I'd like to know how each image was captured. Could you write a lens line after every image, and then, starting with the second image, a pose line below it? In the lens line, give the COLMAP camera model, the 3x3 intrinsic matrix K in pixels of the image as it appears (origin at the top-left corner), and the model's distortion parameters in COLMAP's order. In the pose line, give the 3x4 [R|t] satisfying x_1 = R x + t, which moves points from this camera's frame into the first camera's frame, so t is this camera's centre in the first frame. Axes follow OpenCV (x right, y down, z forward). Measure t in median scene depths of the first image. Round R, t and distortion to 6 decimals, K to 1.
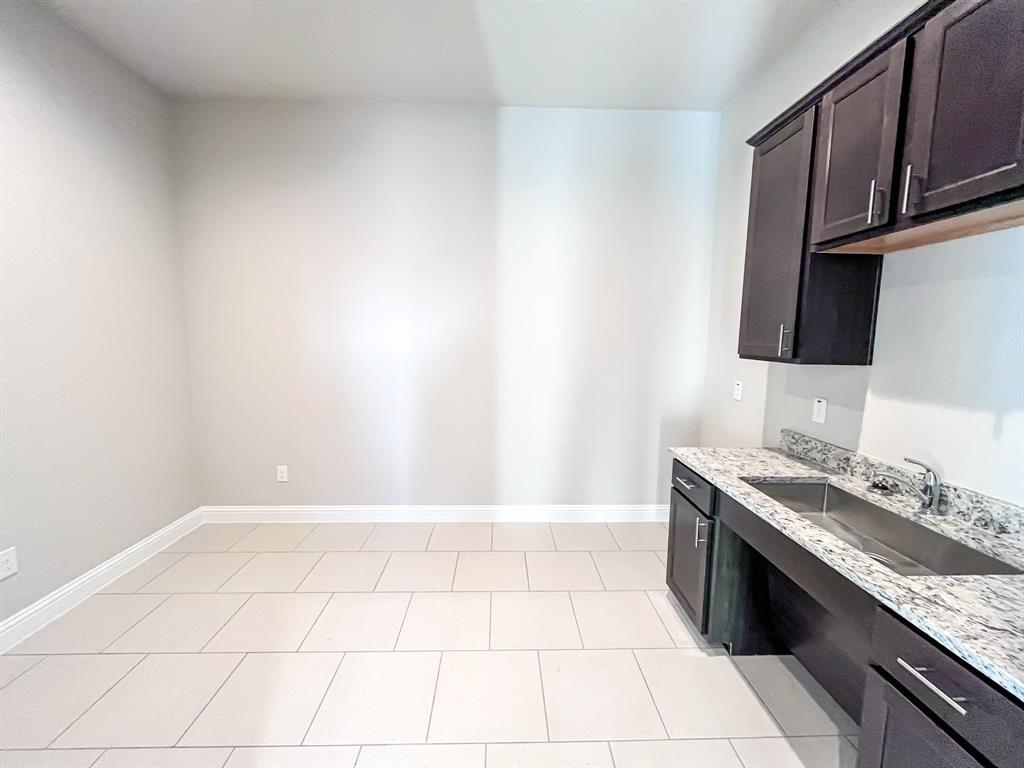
lens RADIAL K [[416.7, 0, 512.0], [0, 416.7, 384.0], [0, 0, 1]] dist [-0.000968, -0.000355]
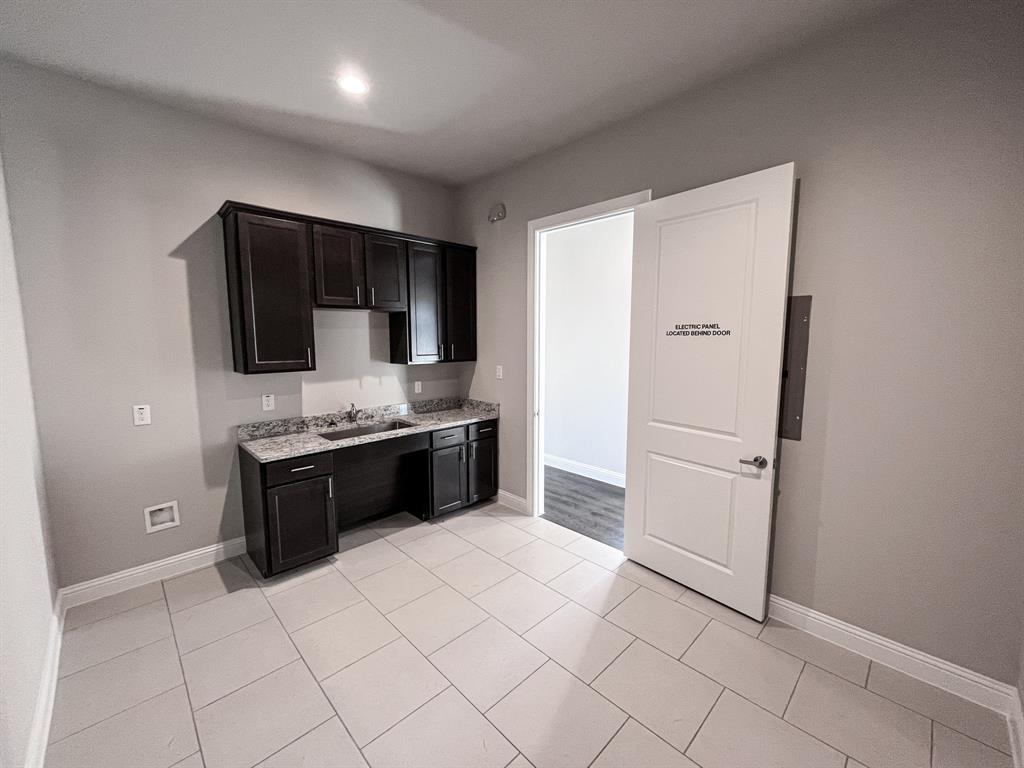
lens RADIAL K [[416.7, 0, 512.0], [0, 416.7, 384.0], [0, 0, 1]] dist [-0.000968, -0.000355]
pose [[-0.677779, -0.083156, 0.730548, -1.056430], [0.091667, 0.976275, 0.196173, -0.236541], [-0.729529, 0.199929, -0.654076, 1.434825]]
